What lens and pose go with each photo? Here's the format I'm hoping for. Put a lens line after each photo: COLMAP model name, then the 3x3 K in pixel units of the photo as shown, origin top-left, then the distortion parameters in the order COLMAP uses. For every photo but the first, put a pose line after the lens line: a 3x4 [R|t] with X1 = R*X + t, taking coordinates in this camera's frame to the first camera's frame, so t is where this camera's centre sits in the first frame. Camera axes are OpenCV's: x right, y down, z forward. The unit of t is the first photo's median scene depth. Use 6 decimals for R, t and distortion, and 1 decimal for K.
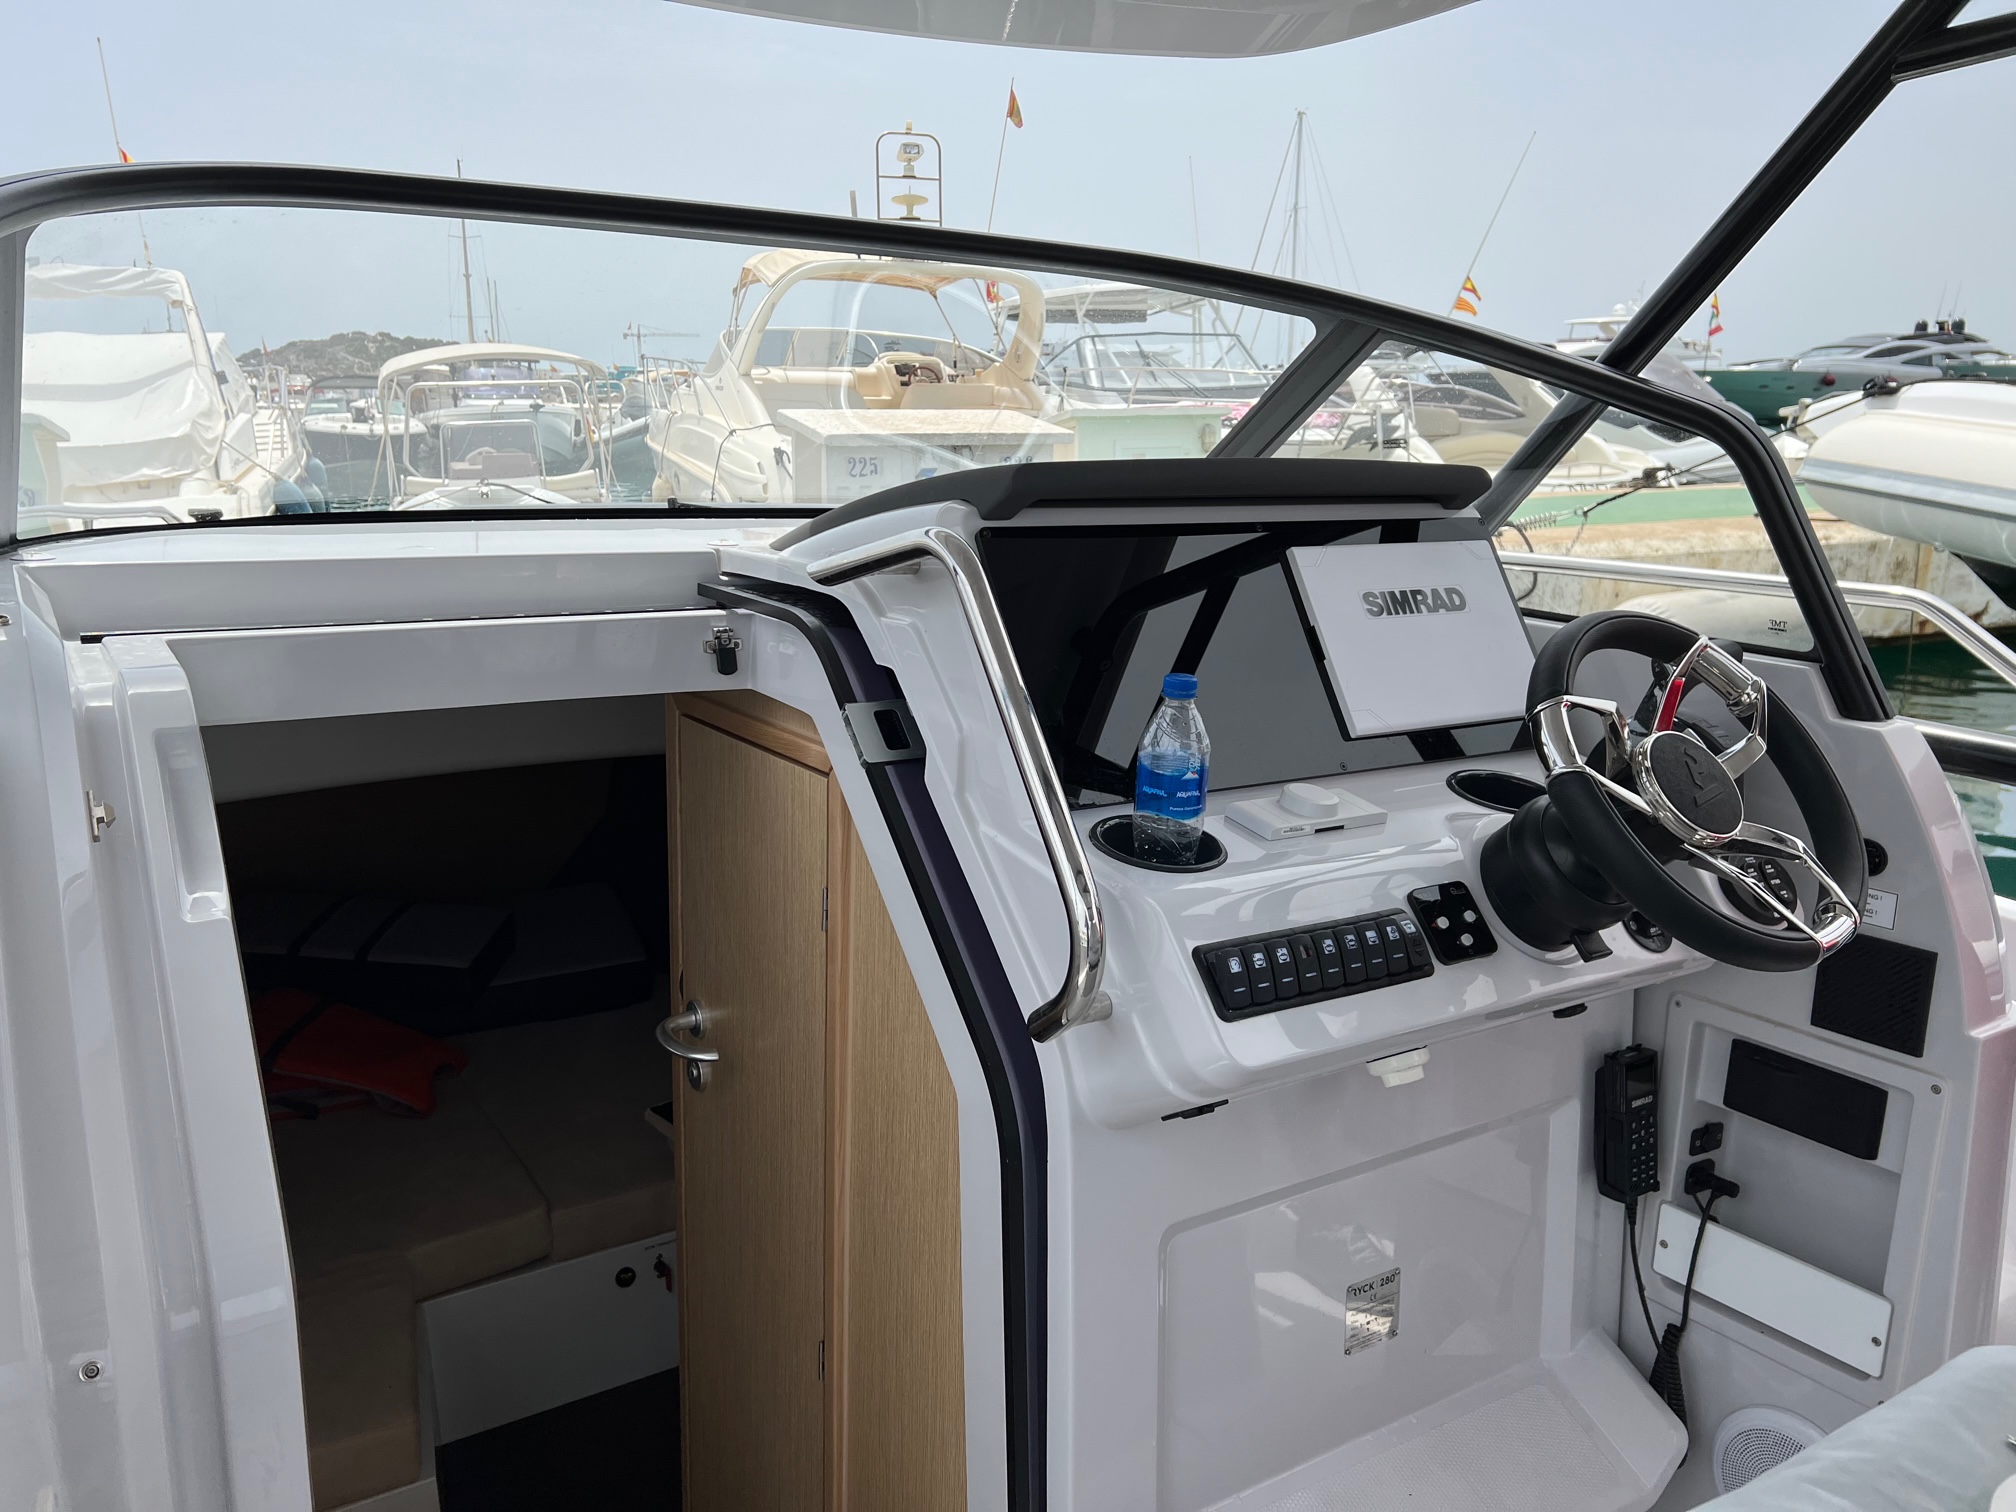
lens RADIAL K [[1512.8, 0, 994.3], [0, 1512.8, 769.7], [0, 0, 1]] dist [0.051077, -0.050174]
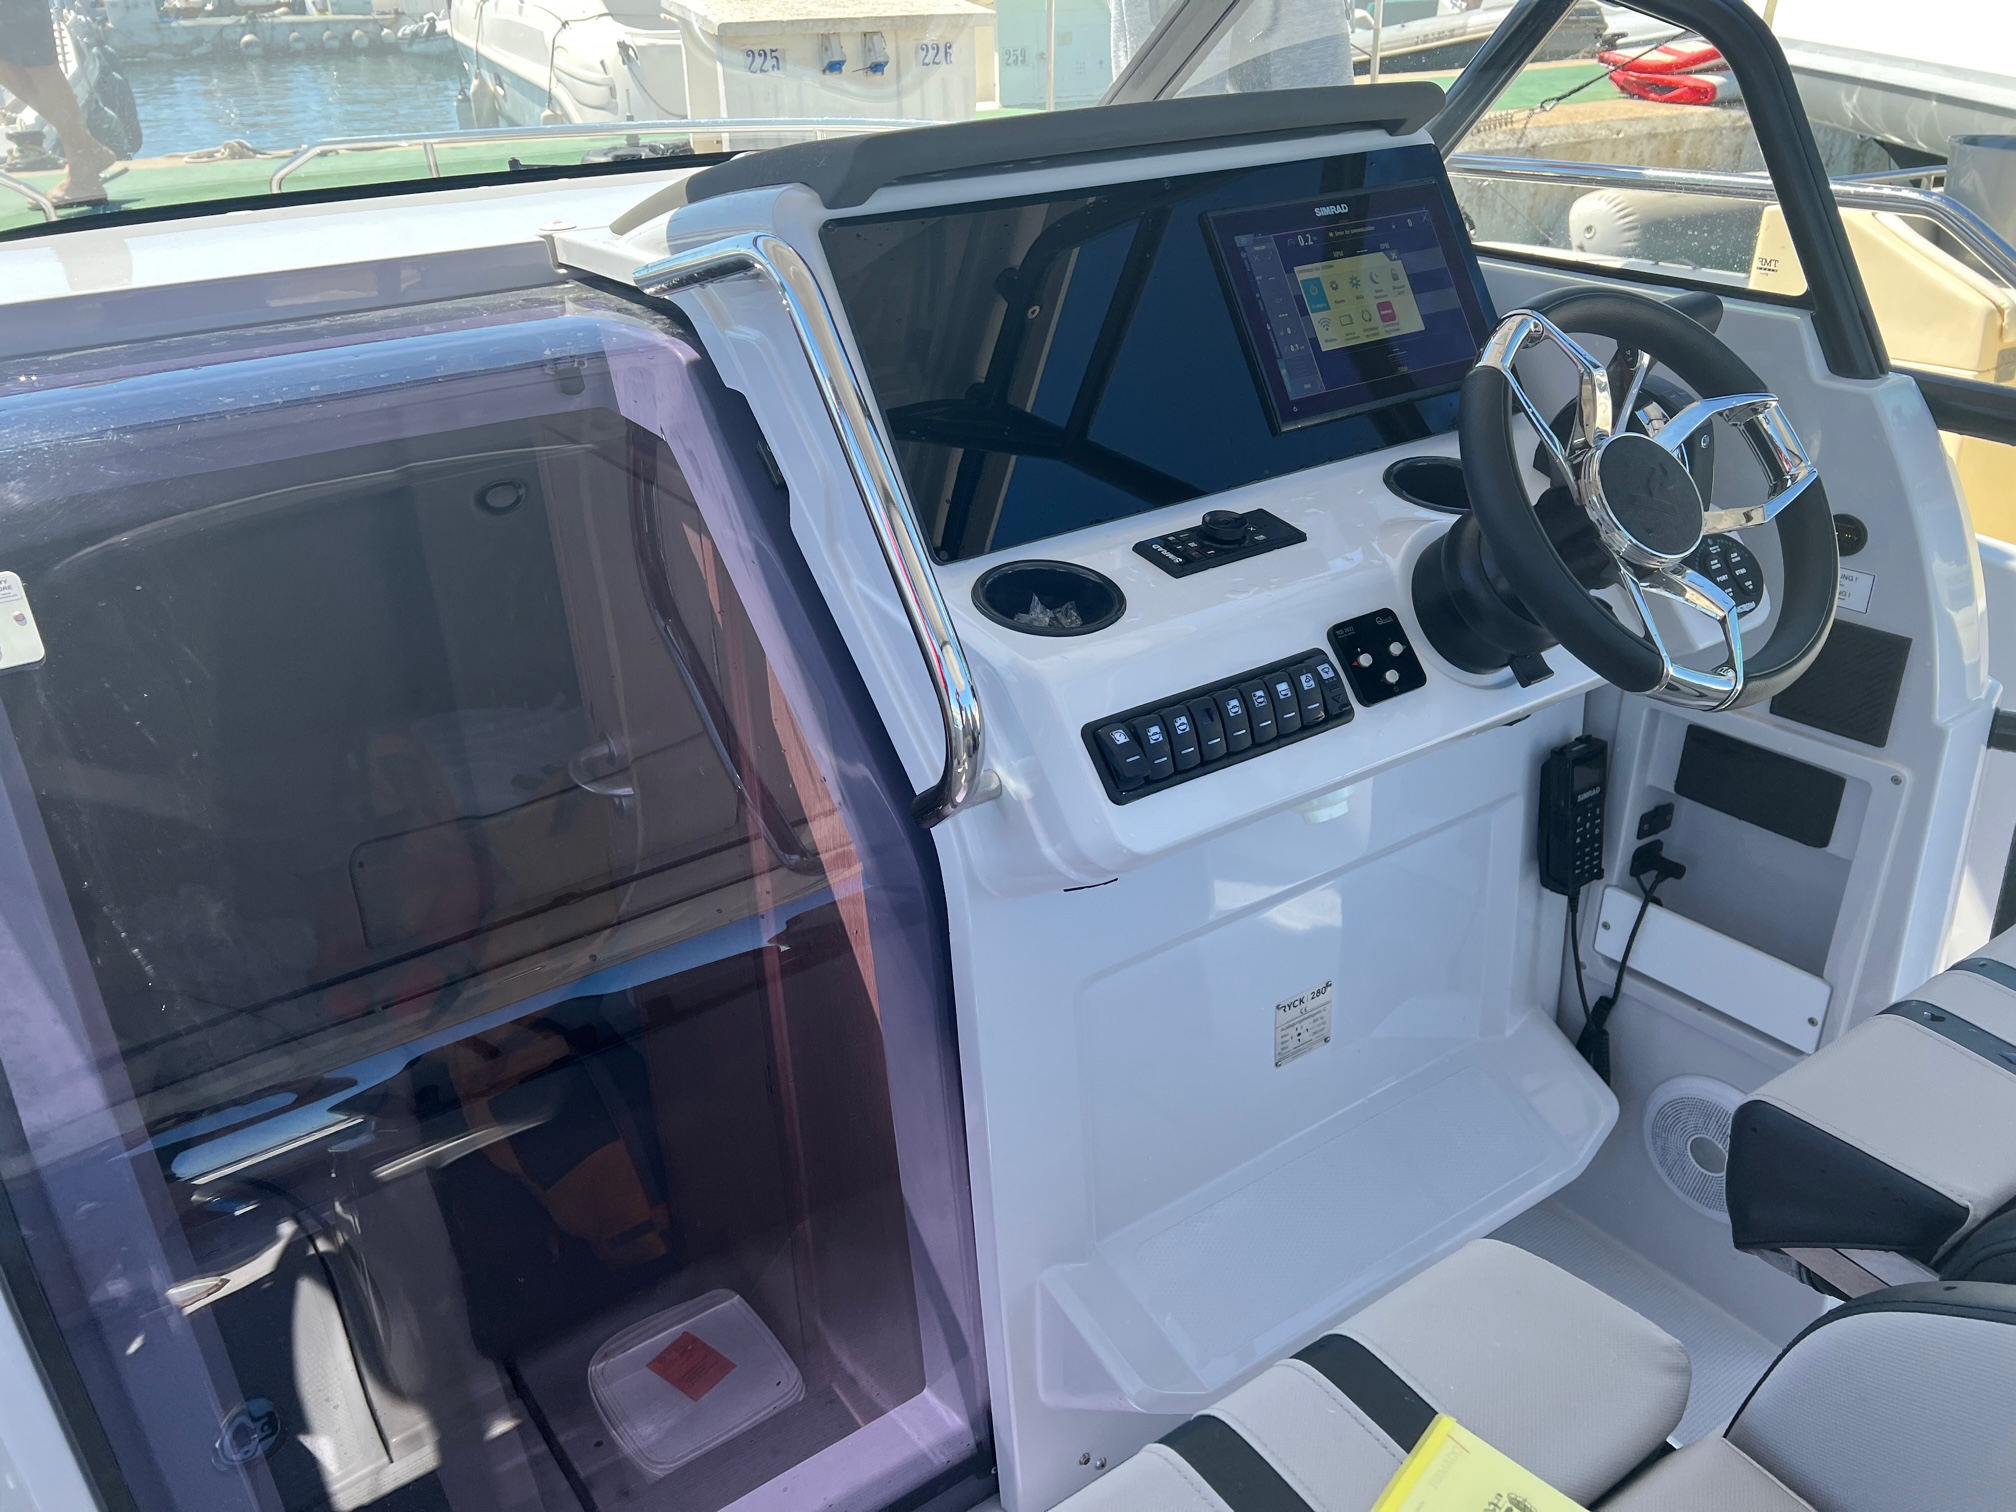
lens RADIAL K [[1512.8, 0, 994.3], [0, 1512.8, 769.7], [0, 0, 1]] dist [0.051077, -0.050174]
pose [[0.997838, -0.064867, -0.010568, 0.070517], [0.065312, 0.960790, 0.269474, -0.085506], [-0.007327, -0.269582, 0.962950, 0.098012]]
